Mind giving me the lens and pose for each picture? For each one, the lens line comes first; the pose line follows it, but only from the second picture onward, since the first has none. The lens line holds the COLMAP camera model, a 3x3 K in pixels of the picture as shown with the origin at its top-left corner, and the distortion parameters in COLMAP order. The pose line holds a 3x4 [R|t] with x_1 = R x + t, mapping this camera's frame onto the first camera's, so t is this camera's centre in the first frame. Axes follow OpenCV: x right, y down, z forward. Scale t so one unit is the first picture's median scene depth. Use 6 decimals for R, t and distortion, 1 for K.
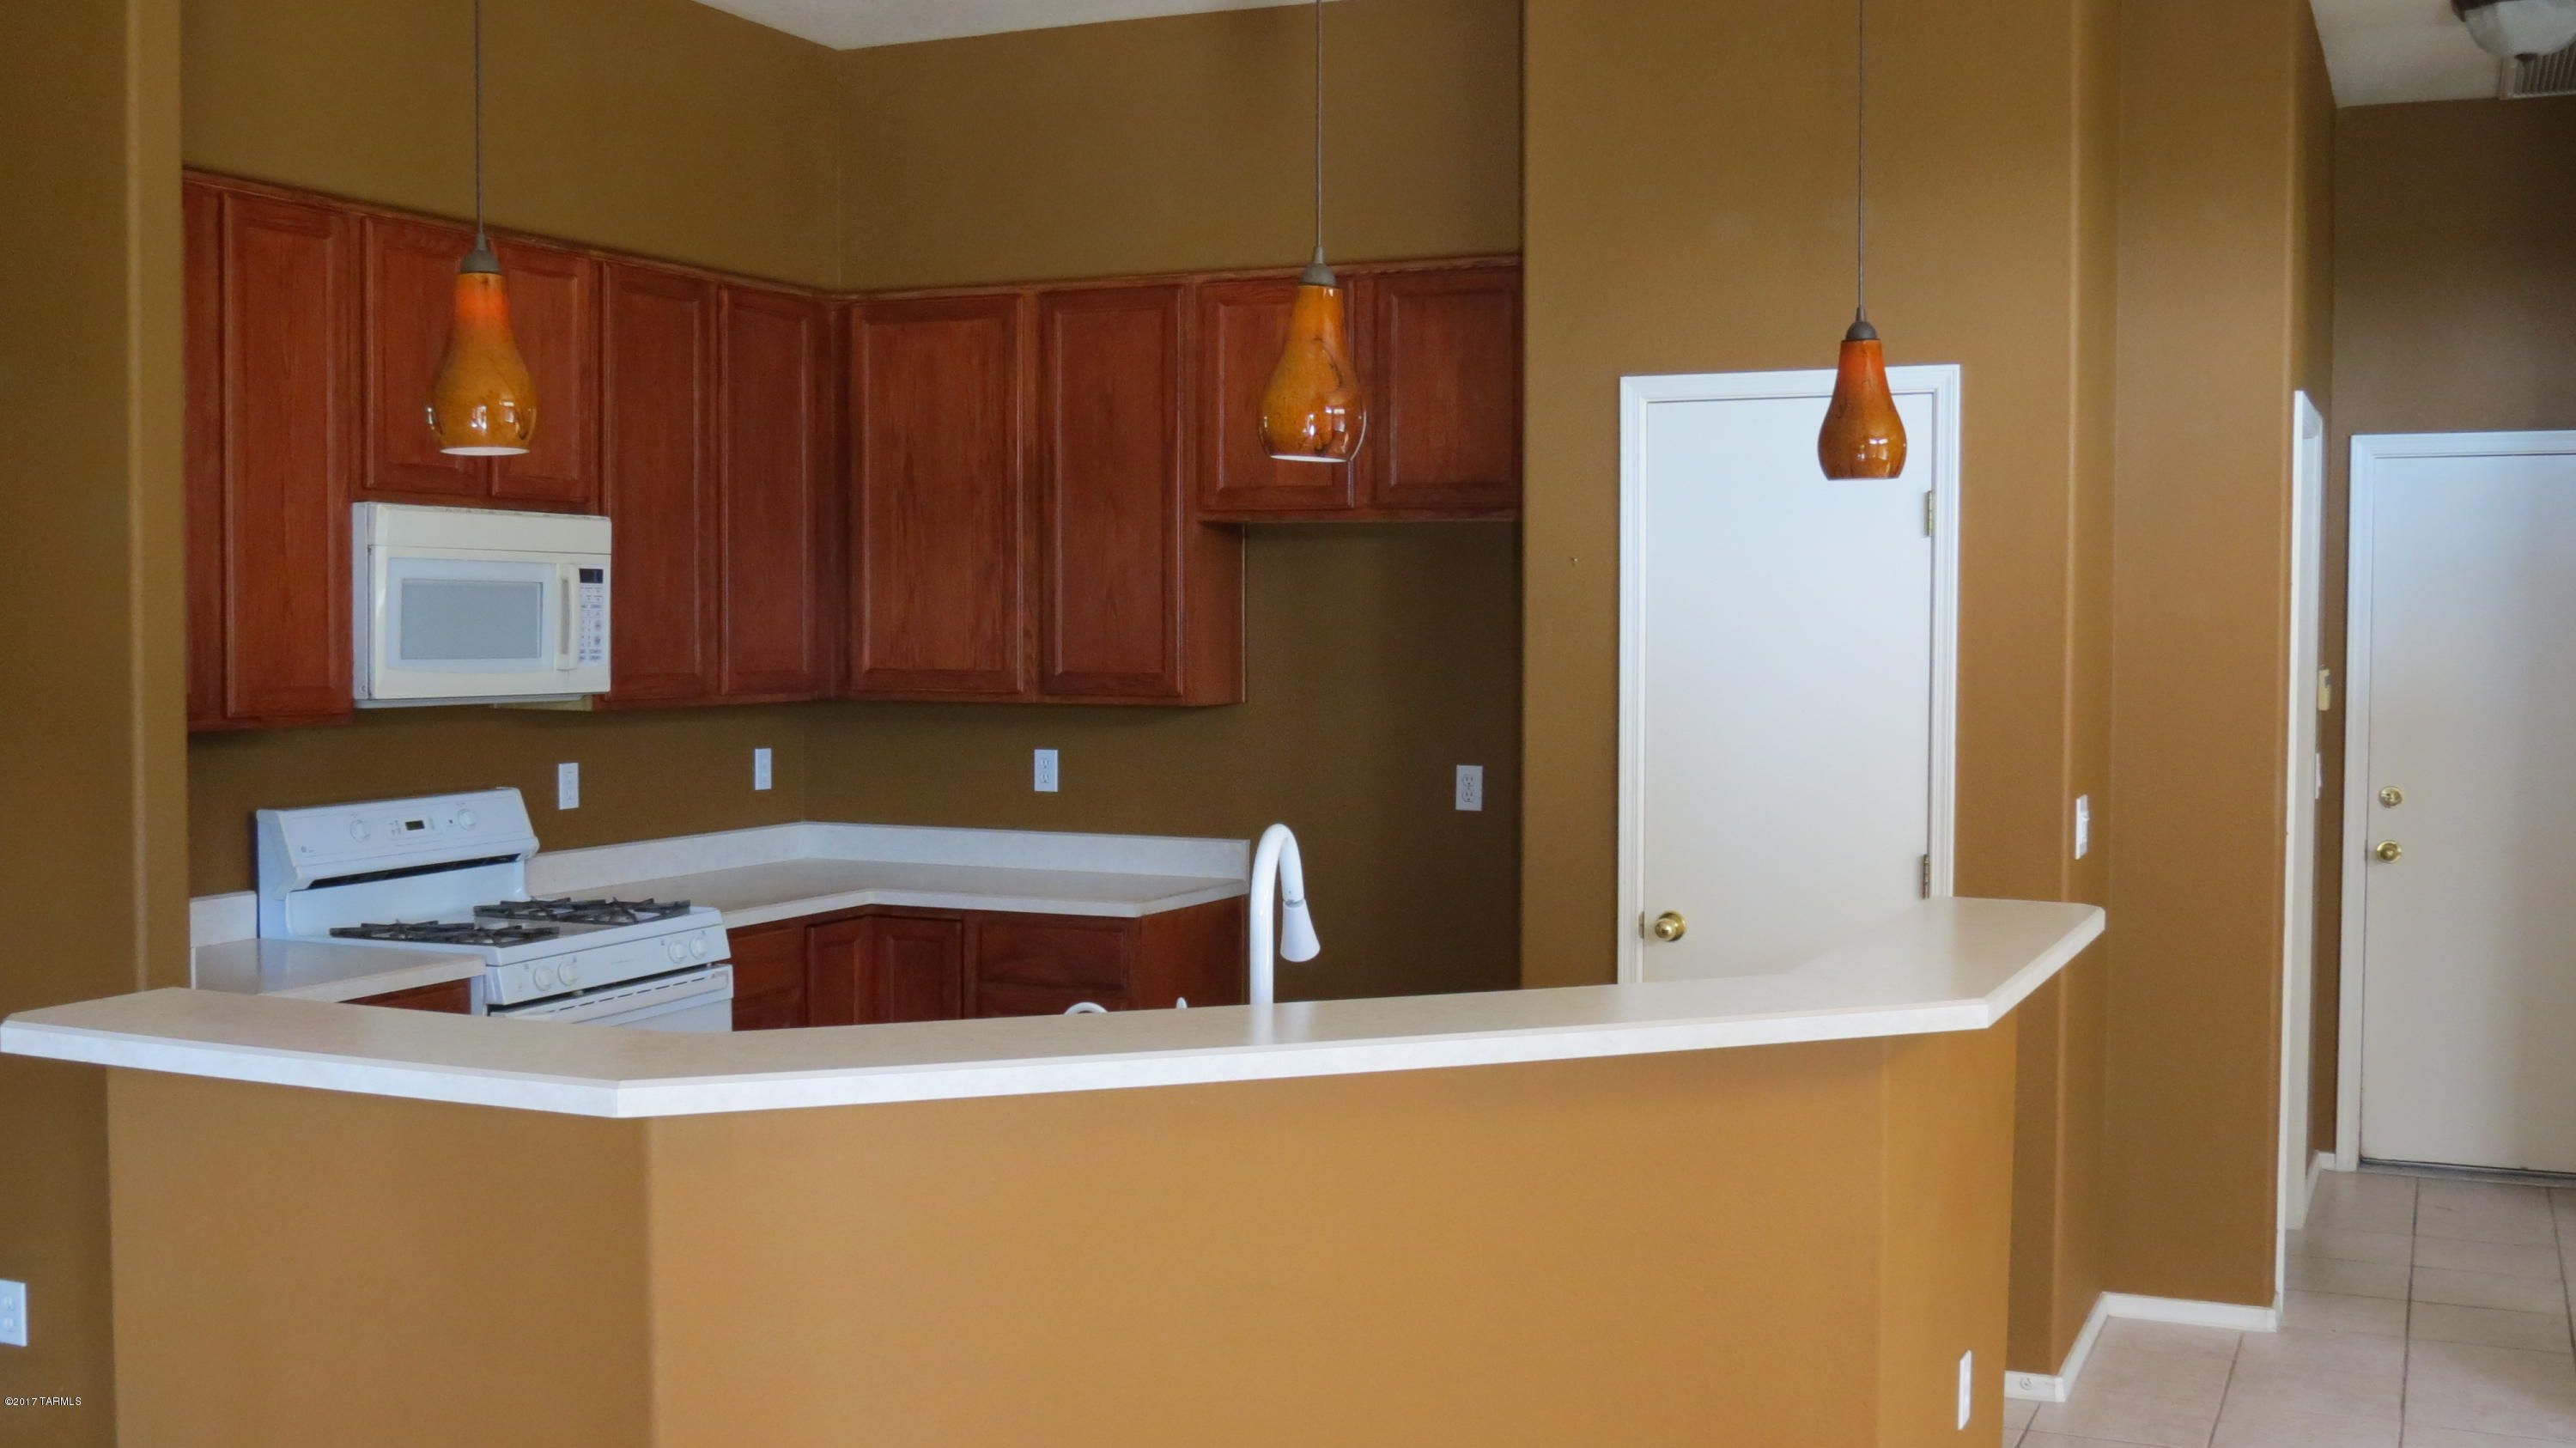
lens RADIAL K [[2675.5, 0, 1368.0], [0, 2675.5, 768.5], [0, 0, 1]] dist [-0.097634, 0.009048]
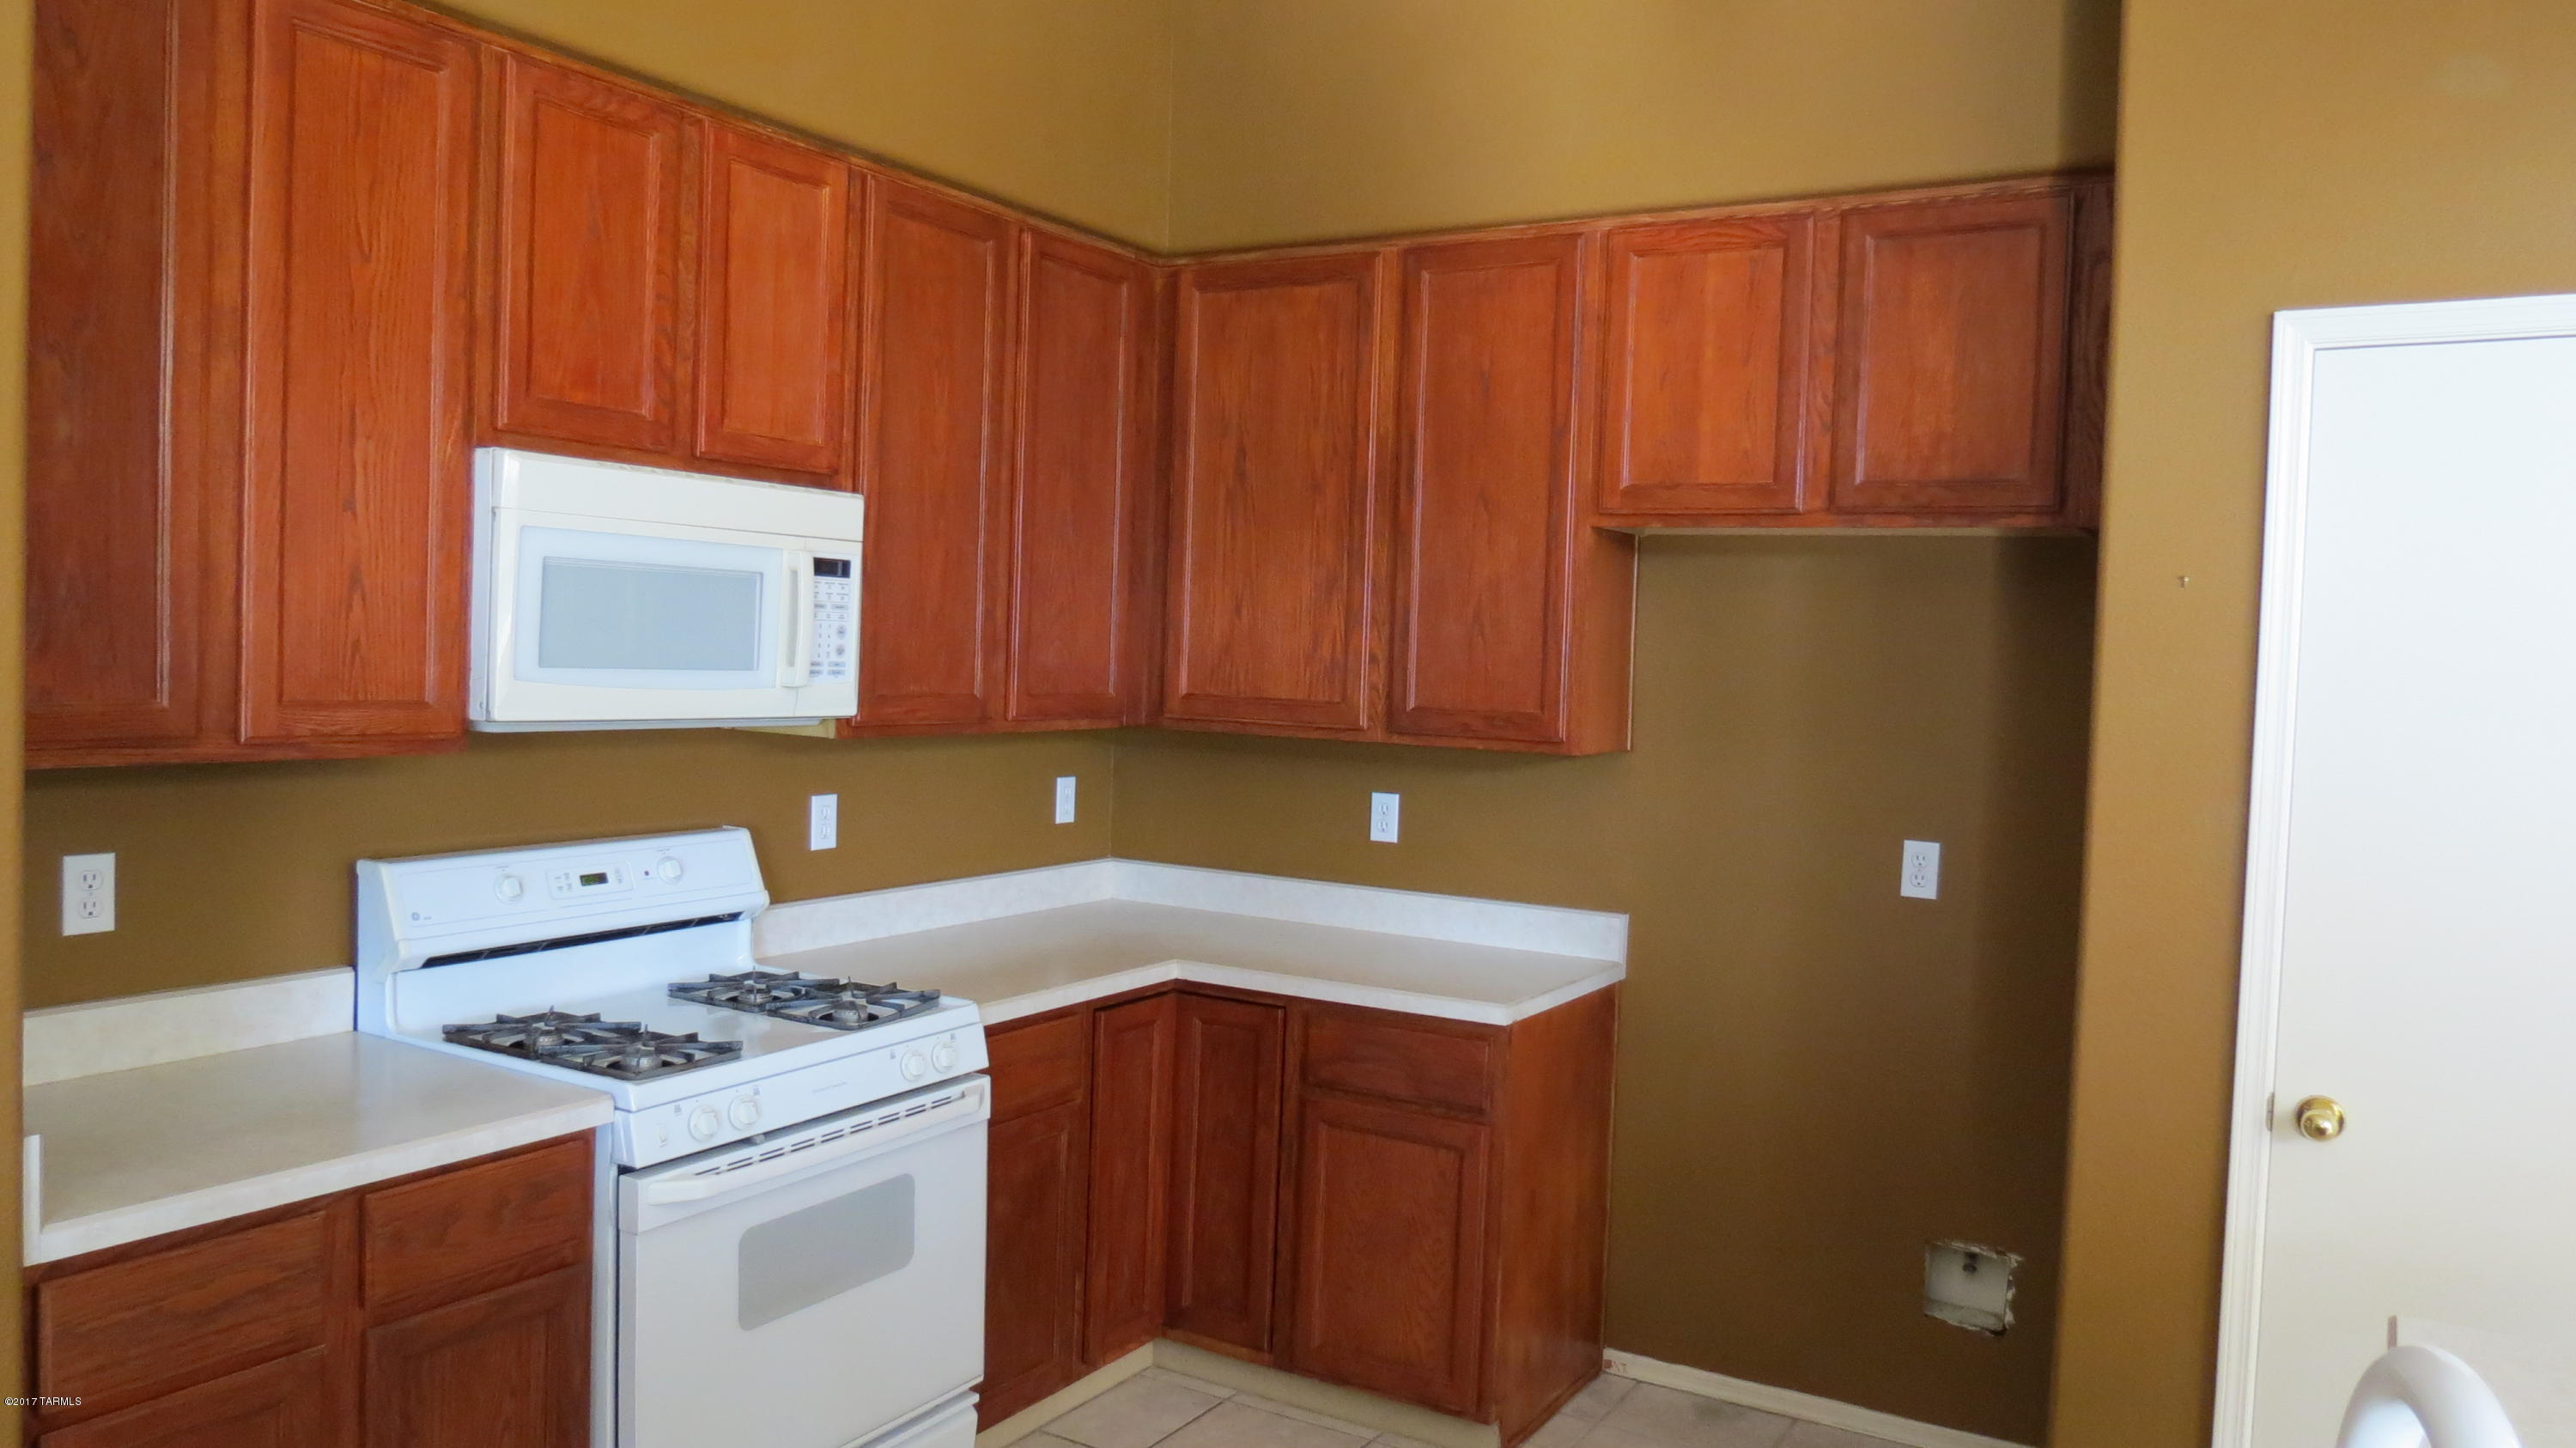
lens RADIAL K [[1840.9, 0, 1288.0], [0, 1840.9, 724.0], [0, 0, 1]] dist [0.001174, 0.001004]
pose [[0.989818, 0.036007, -0.137712, -0.077981], [-0.038088, 0.999196, -0.012509, -0.023137], [0.137151, 0.017627, 0.990393, 0.448439]]
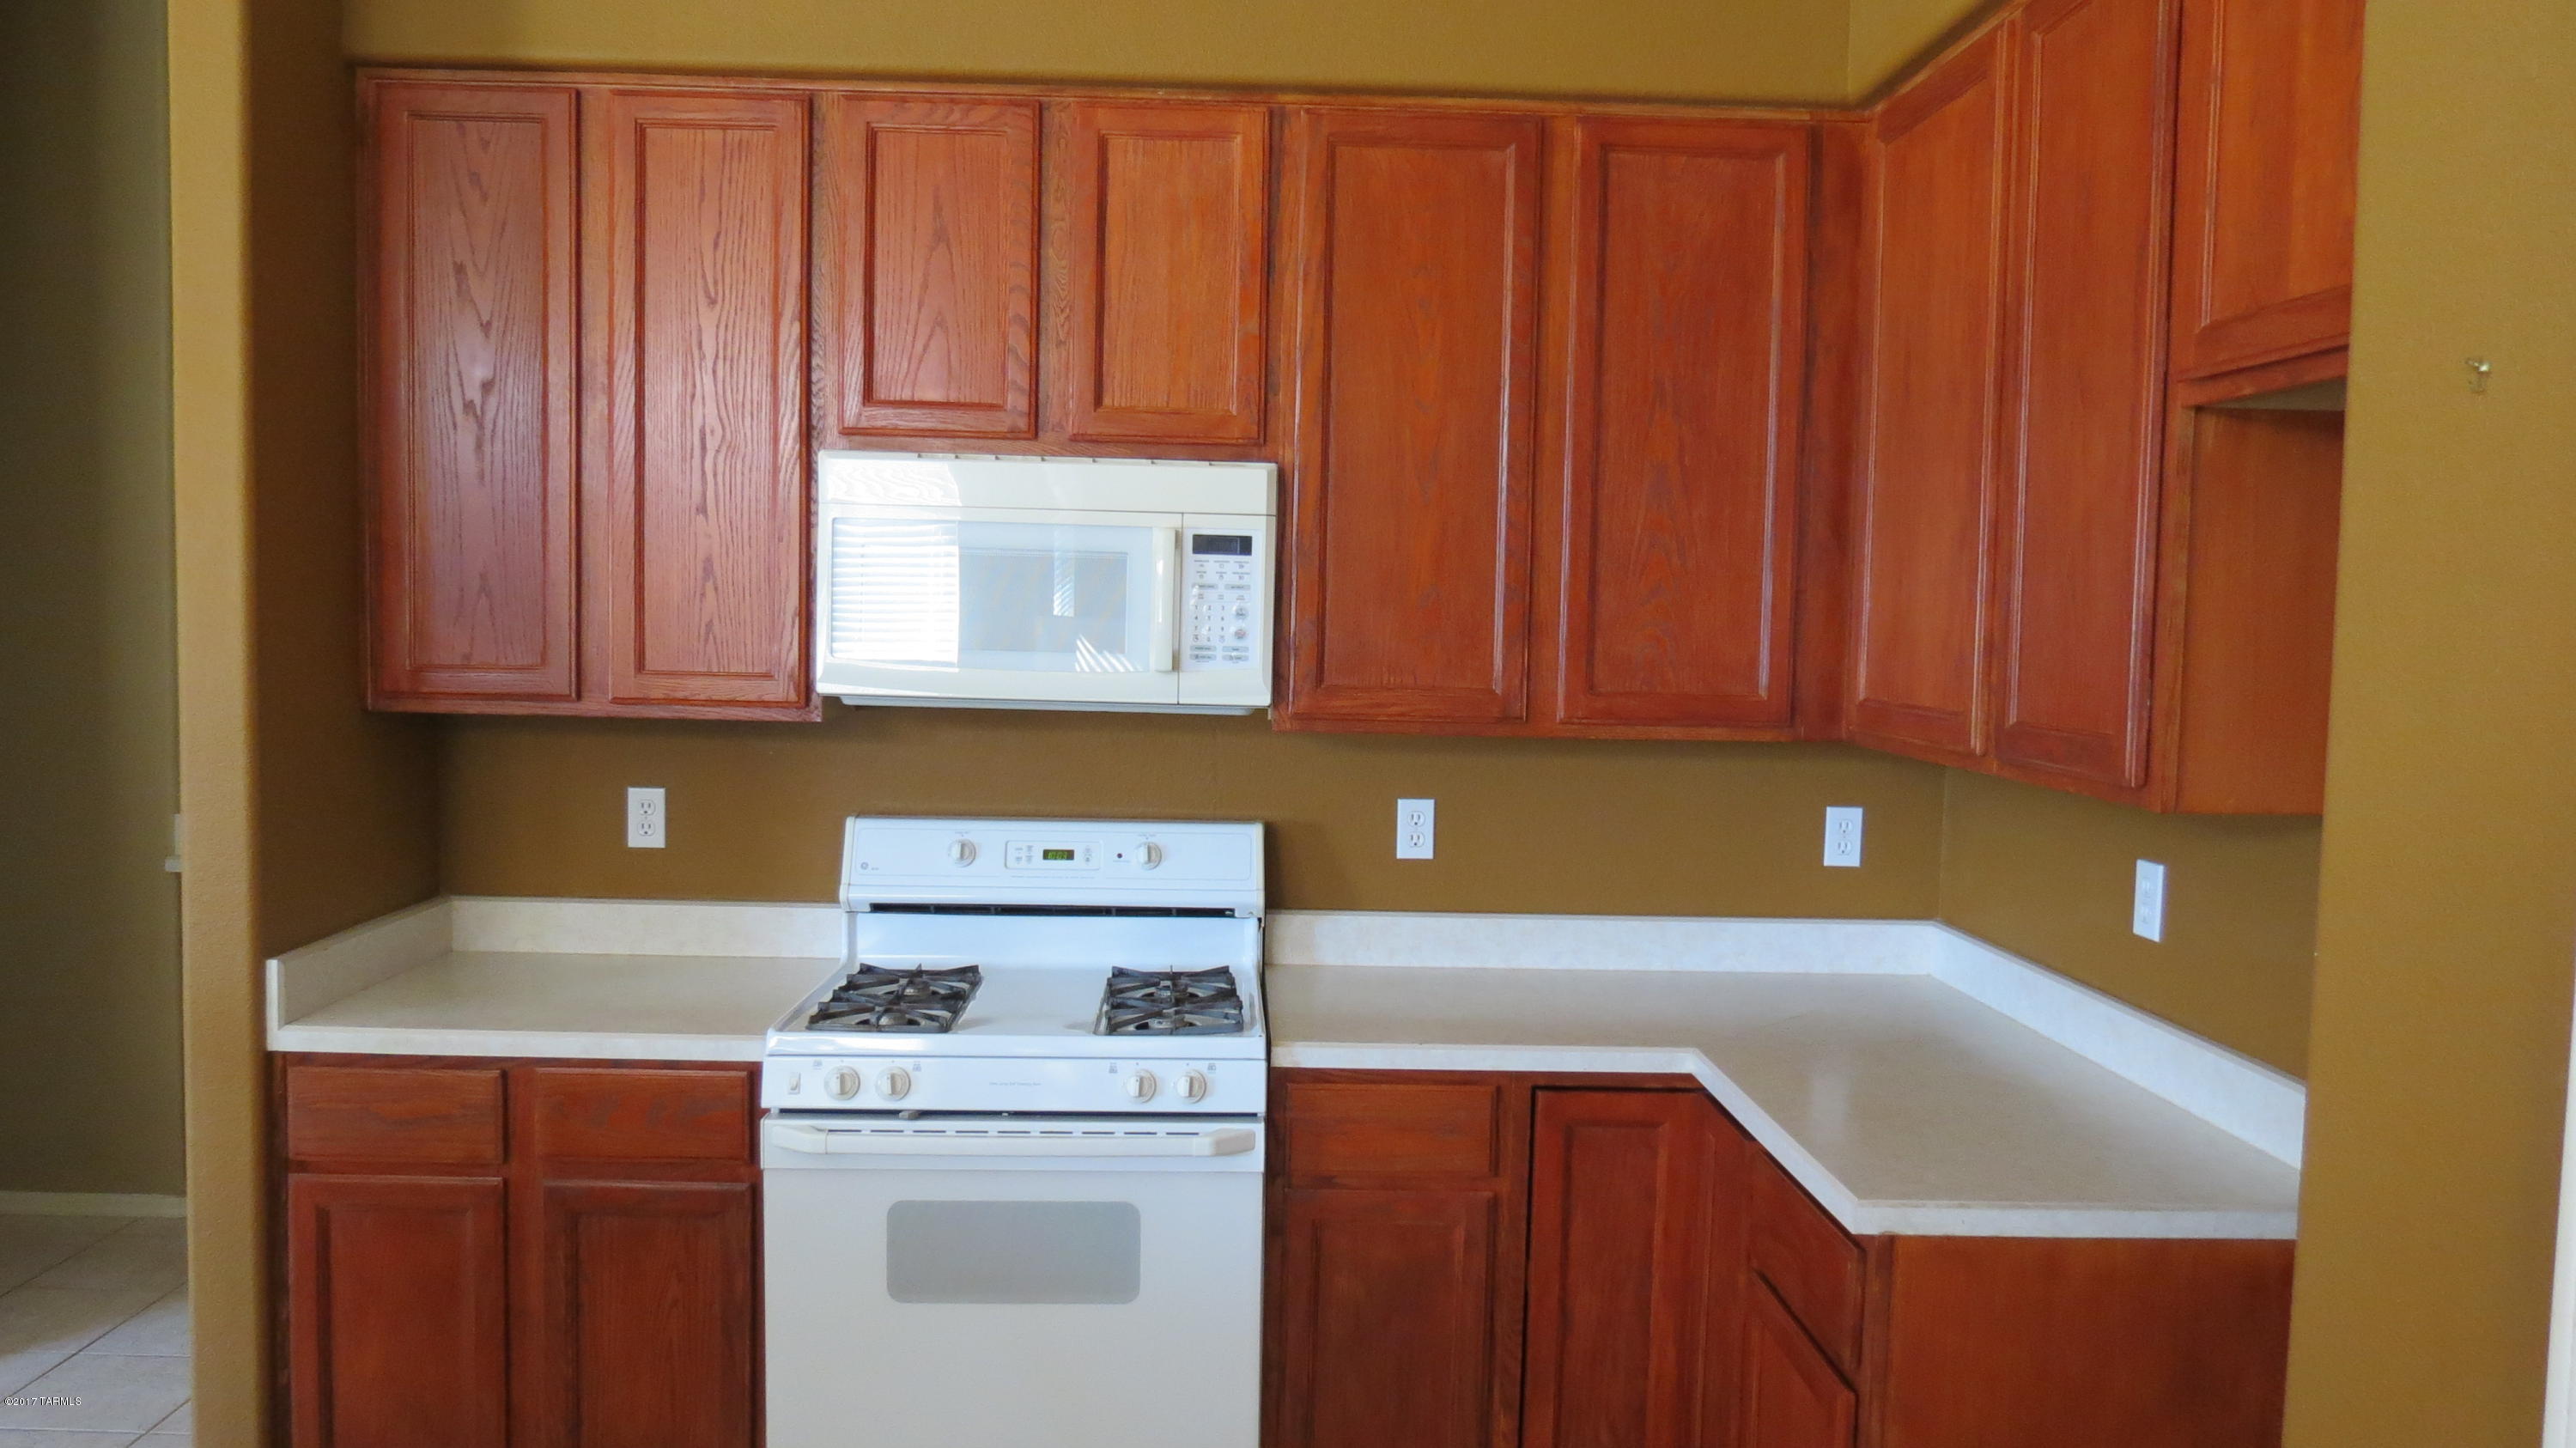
lens RADIAL K [[1921.3, 0, 1288.0], [0, 1921.3, 724.0], [0, 0, 1]] dist [-0.006377, -0.000845]
pose [[0.417917, 0.062525, -0.906331, 0.181254], [-0.073100, 0.996708, 0.035052, -0.040472], [0.905540, 0.051604, 0.421112, 0.742453]]
